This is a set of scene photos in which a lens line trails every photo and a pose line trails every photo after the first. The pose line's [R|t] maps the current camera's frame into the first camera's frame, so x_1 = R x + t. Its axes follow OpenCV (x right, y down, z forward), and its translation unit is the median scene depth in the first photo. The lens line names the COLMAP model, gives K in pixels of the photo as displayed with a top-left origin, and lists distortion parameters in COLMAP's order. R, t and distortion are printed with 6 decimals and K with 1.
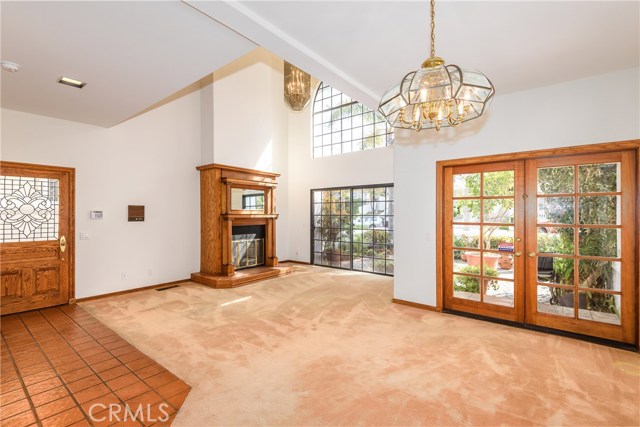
lens RADIAL K [[292.1, 0, 322.6], [0, 292.1, 212.5], [0, 0, 1]] dist [-0.001971, -0.001453]
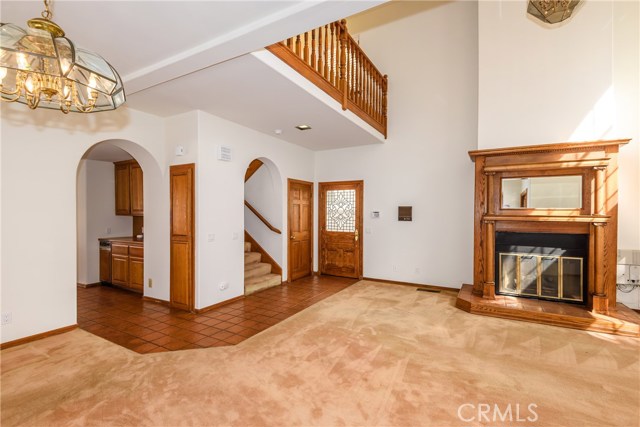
lens RADIAL K [[292.1, 0, 322.6], [0, 292.1, 212.5], [0, 0, 1]] dist [-0.001971, -0.001453]
pose [[0.127964, -0.002027, -0.991777, 0.399640], [-0.002101, 0.999995, -0.002315, 0.001664], [0.991777, 0.002380, 0.127959, 0.539086]]
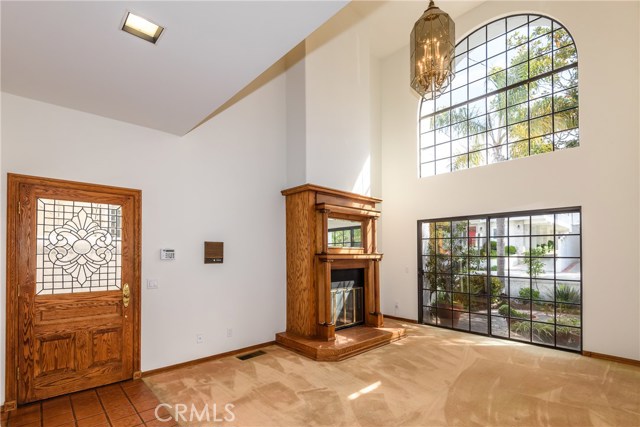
lens RADIAL K [[304.7, 0, 304.9], [0, 304.7, 251.3], [0, 0, 1]] dist [0.005139, 0.000092]
pose [[0.981297, 0.002003, -0.192490, -0.259182], [-0.001916, 0.999998, 0.000639, -0.001479], [0.192491, -0.000258, 0.981299, 0.285453]]
